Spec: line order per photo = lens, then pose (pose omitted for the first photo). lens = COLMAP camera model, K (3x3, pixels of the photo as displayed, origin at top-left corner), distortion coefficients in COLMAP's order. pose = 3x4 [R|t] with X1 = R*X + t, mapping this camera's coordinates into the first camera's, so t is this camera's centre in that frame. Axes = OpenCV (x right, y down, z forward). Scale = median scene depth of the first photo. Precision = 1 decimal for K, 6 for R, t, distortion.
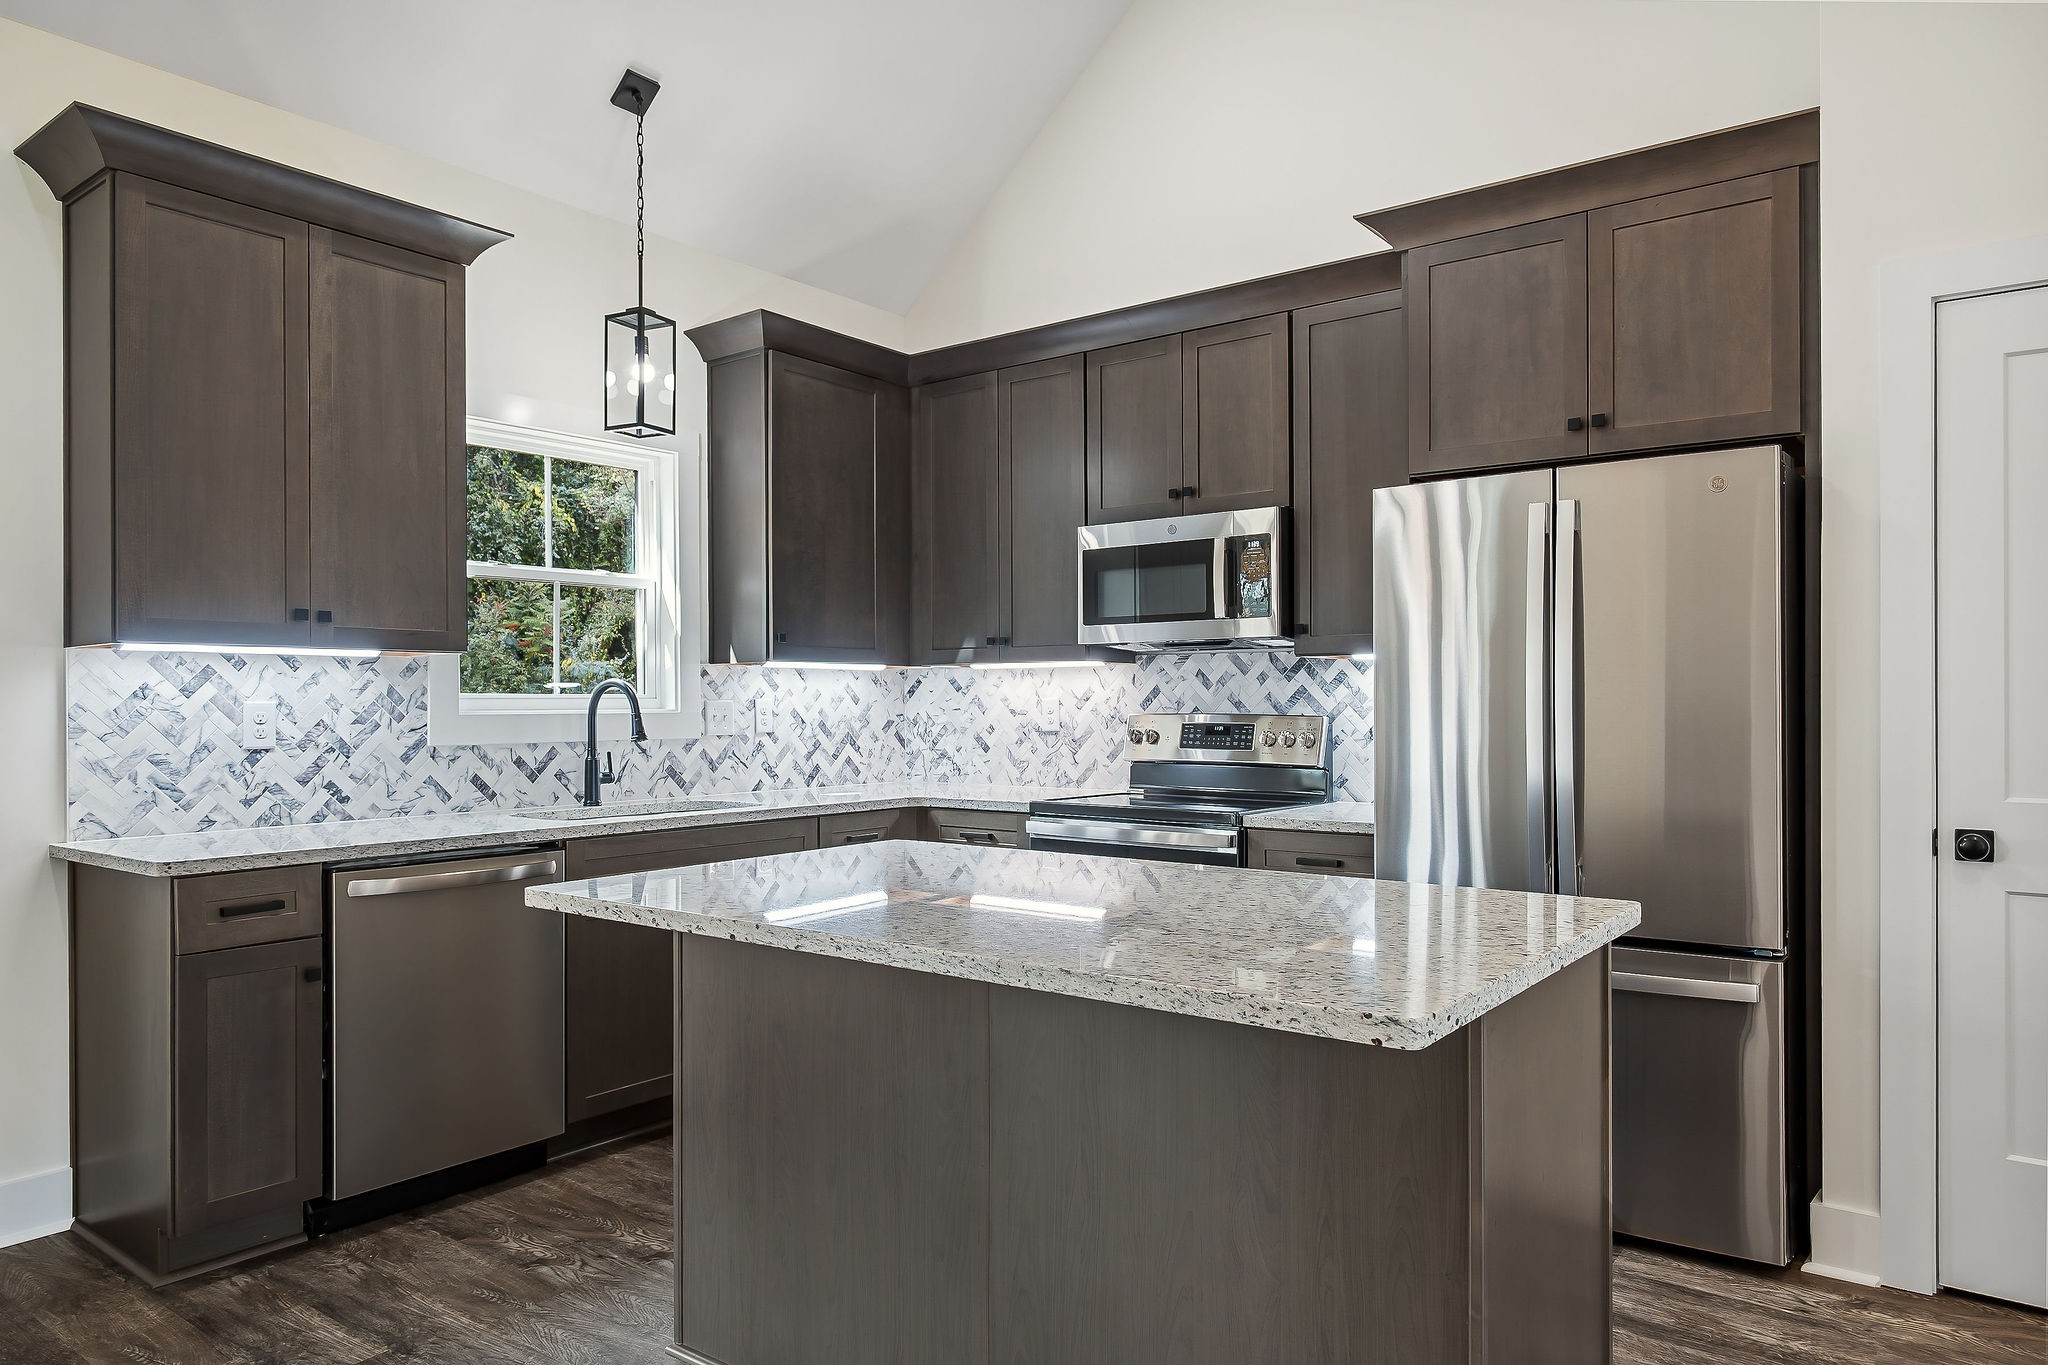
lens RADIAL K [[1291.2, 0, 1021.2], [0, 1291.2, 696.1], [0, 0, 1]] dist [0.008347, -0.002571]
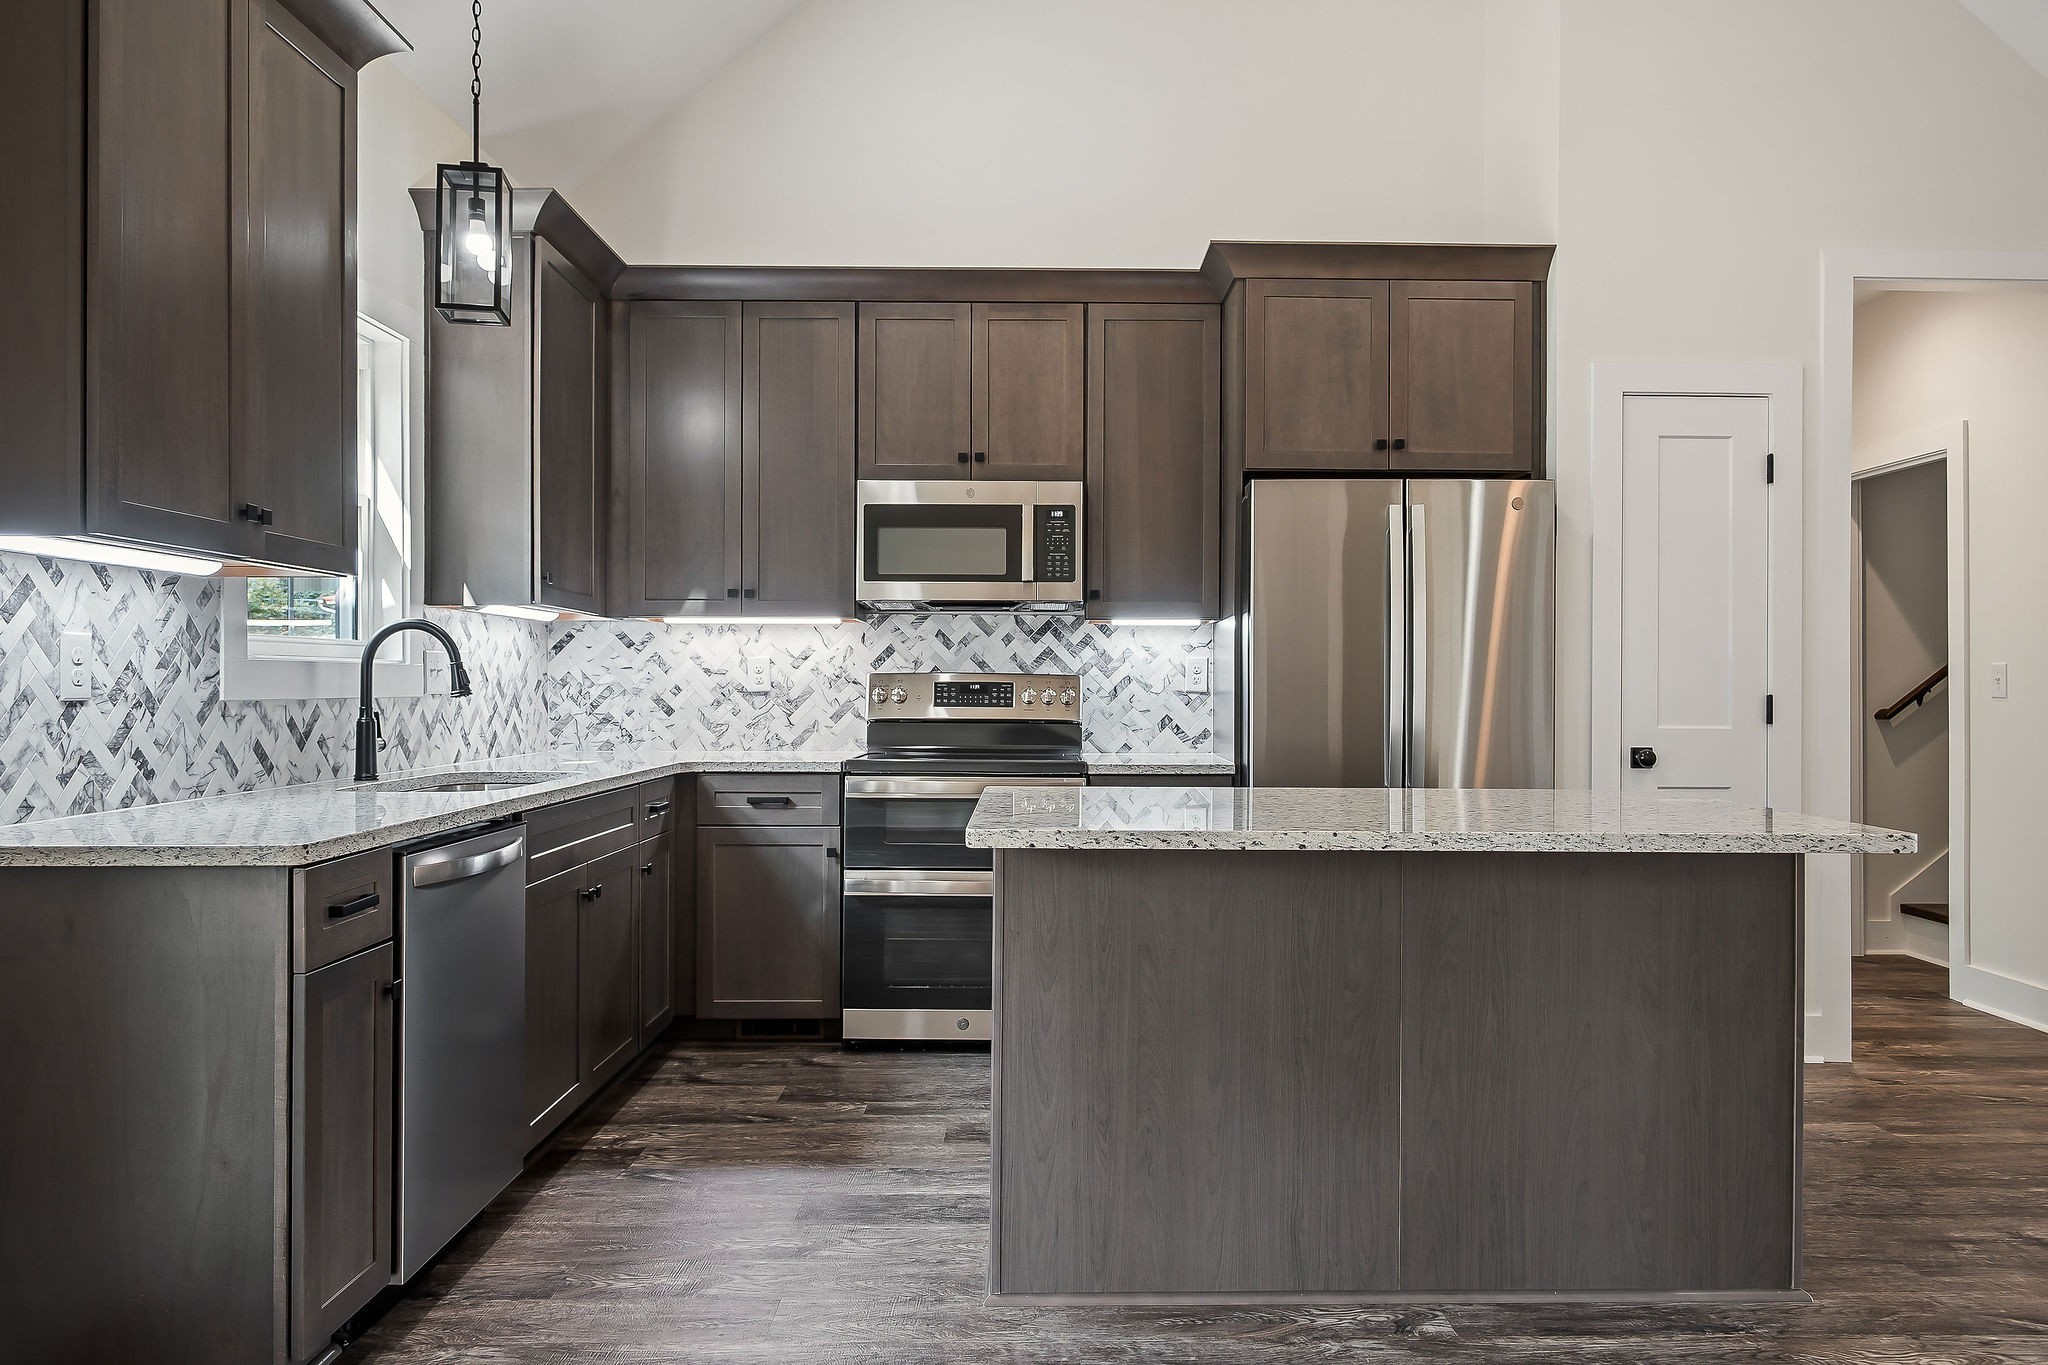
lens RADIAL K [[1401.1, 0, 1030.5], [0, 1401.1, 676.3], [0, 0, 1]] dist [0.009602, -0.001817]
pose [[0.794523, 0.009637, 0.607158, -0.525145], [-0.009881, 0.999947, -0.002942, 0.020451], [-0.607154, -0.003662, 0.794576, 0.082269]]
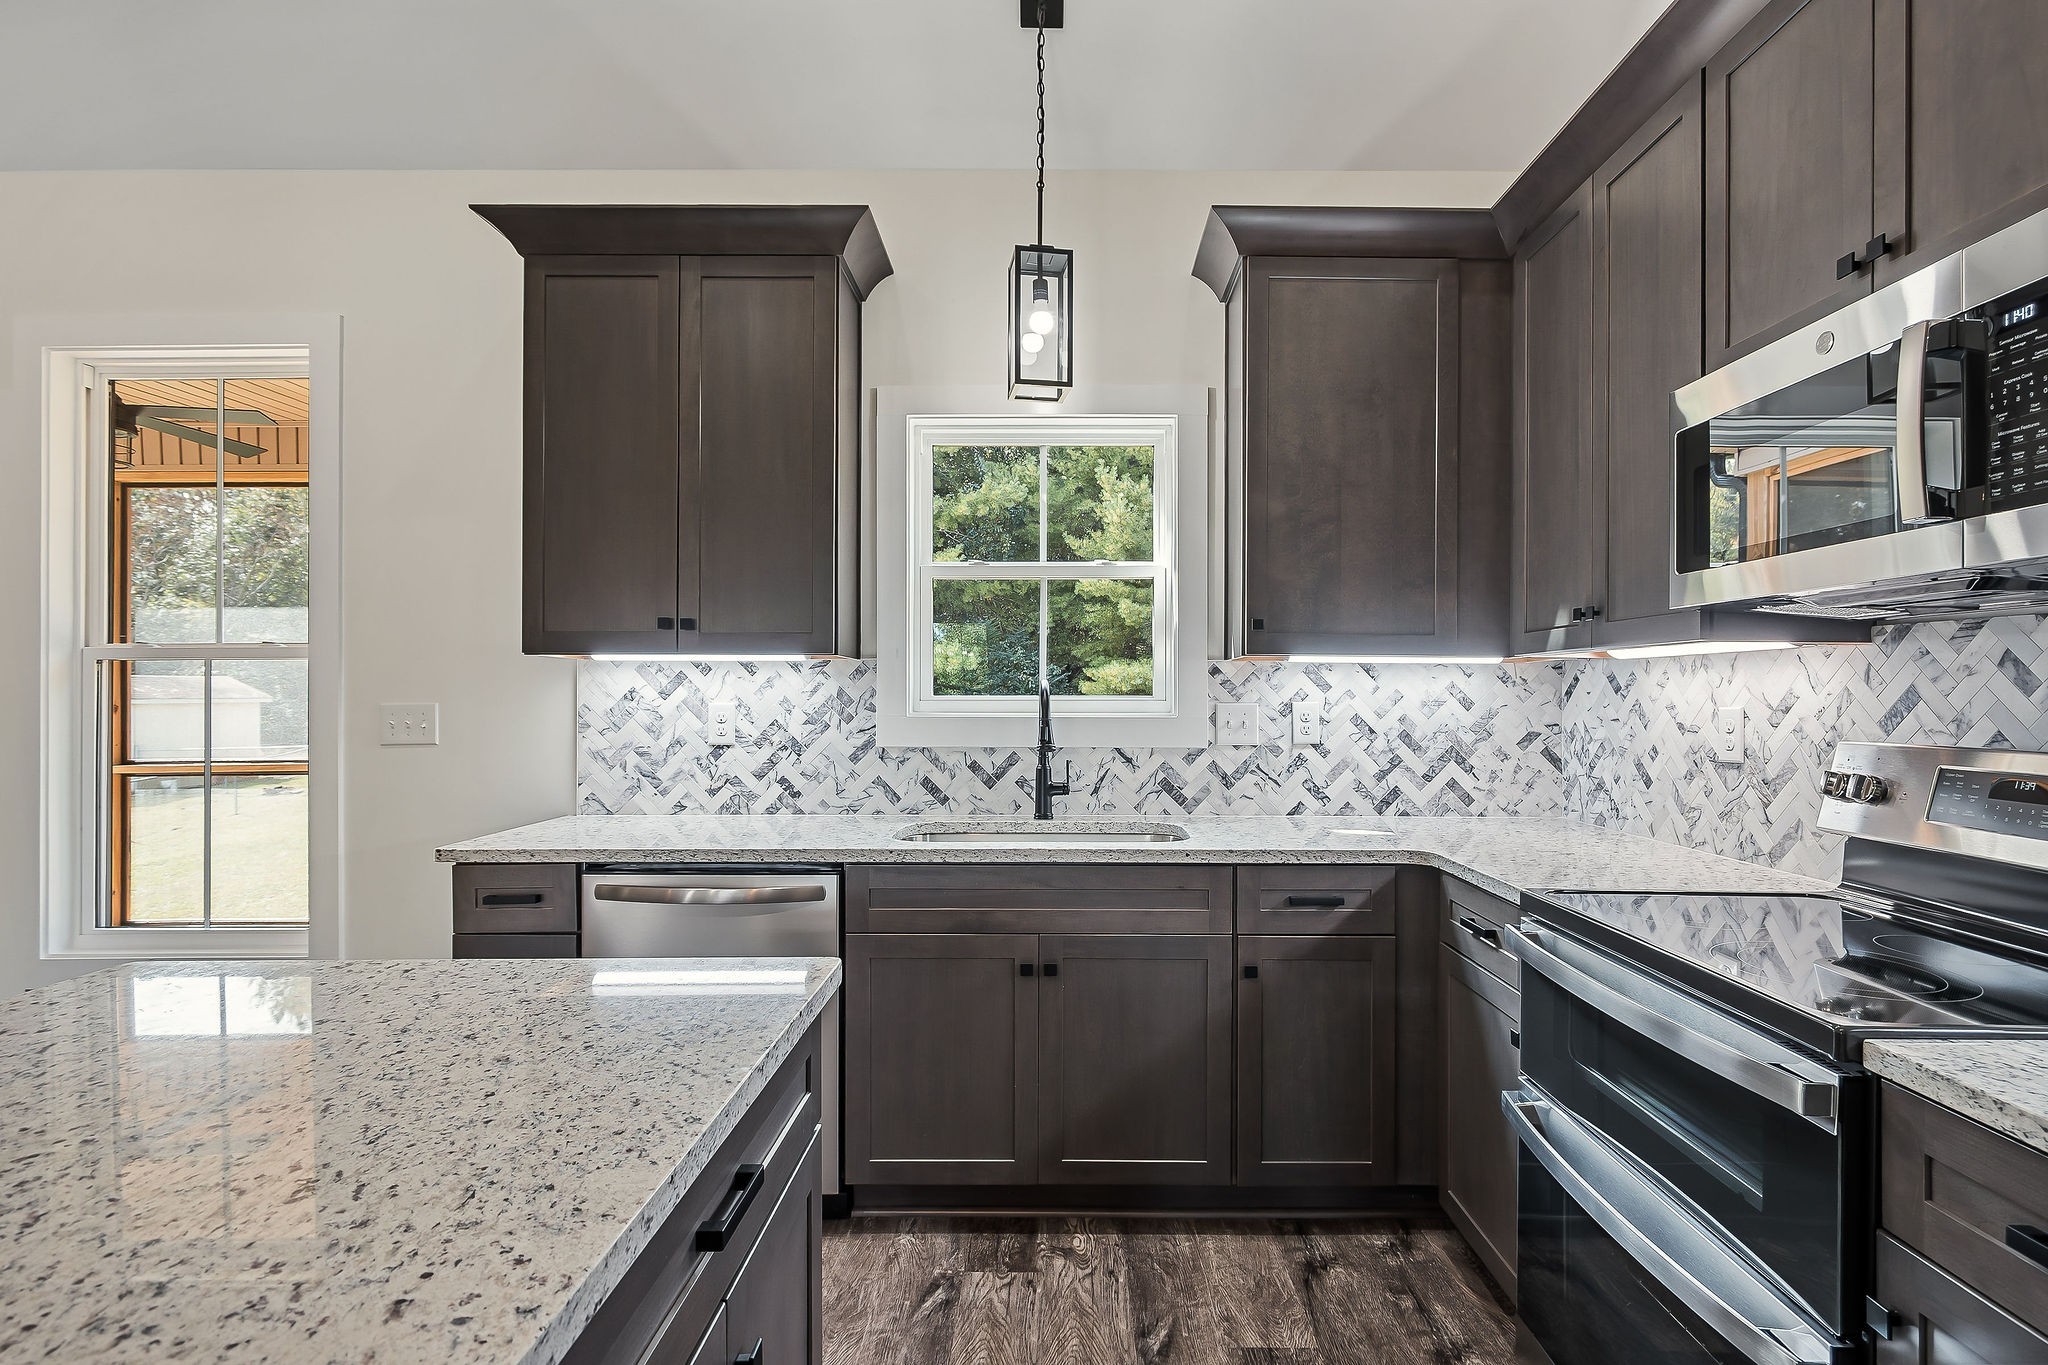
lens RADIAL K [[989.8, 0, 1075.2], [0, 989.8, 697.3], [0, 0, 1]] dist [-0.003681, 0.000013]
pose [[0.620145, 0.009101, -0.784435, 0.227186], [-0.001082, 0.999942, 0.010745, -0.008412], [0.784487, -0.005815, 0.620118, 0.581834]]
